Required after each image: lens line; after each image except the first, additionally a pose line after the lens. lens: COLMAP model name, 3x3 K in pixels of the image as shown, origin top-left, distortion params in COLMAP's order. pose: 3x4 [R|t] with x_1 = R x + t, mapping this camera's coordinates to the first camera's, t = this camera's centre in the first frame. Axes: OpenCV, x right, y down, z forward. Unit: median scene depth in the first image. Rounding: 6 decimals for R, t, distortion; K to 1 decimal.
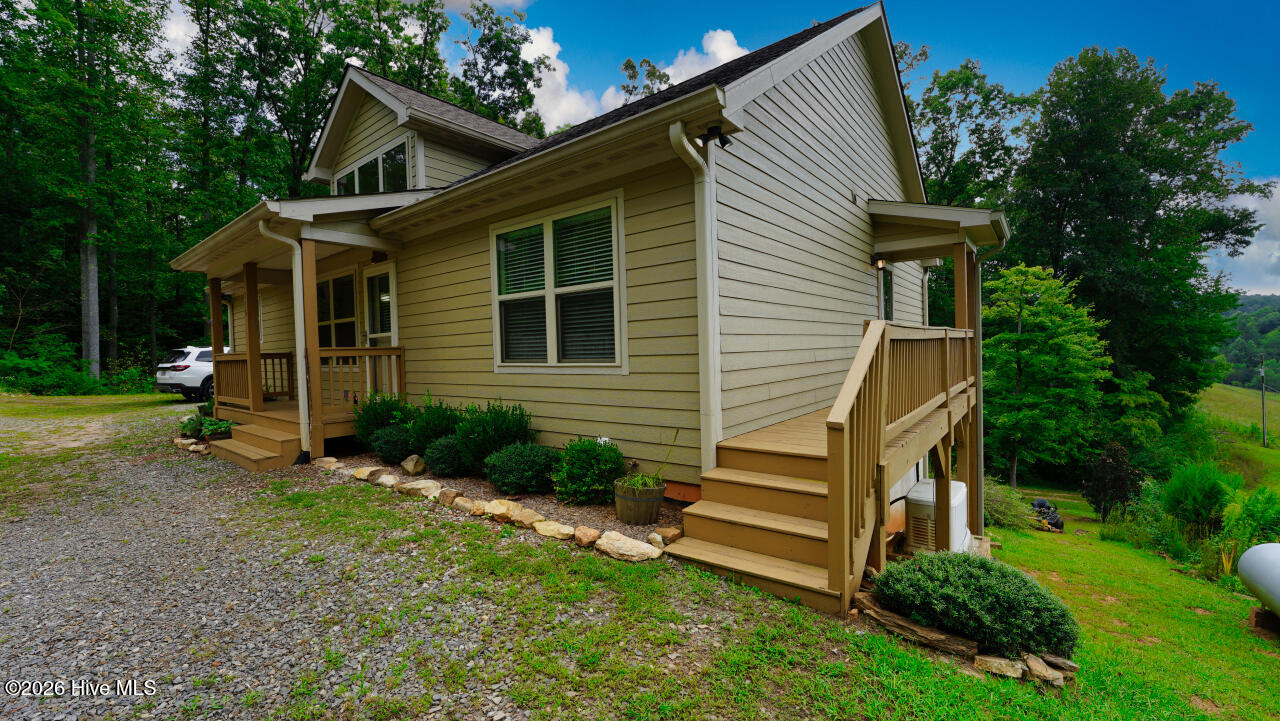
lens RADIAL K [[515.6, 0, 641.1], [0, 515.6, 359.6], [0, 0, 1]] dist [-0.031183, 0.003523]
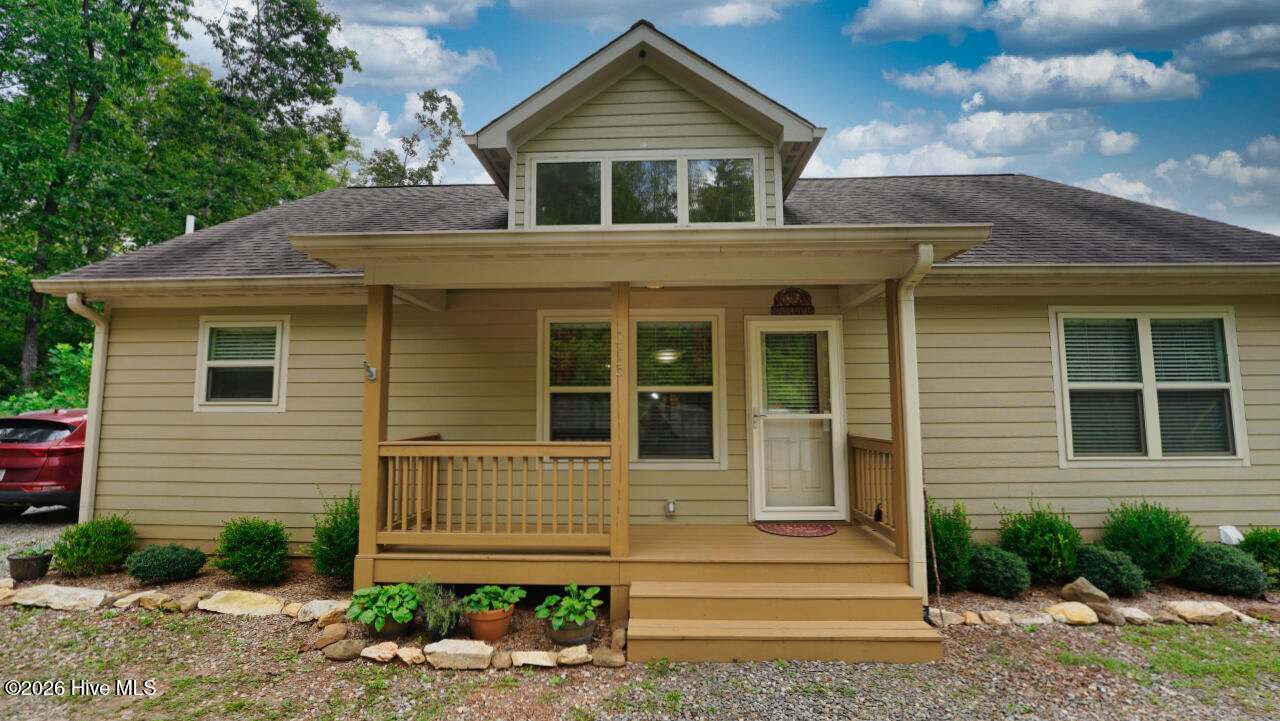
lens RADIAL K [[515.6, 0, 641.1], [0, 515.6, 359.6], [0, 0, 1]] dist [-0.031183, 0.003523]
pose [[0.812053, 0.077212, 0.578454, -0.189275], [-0.008507, 0.992670, -0.120558, -0.006633], [-0.583522, 0.092978, 0.806757, 0.094071]]
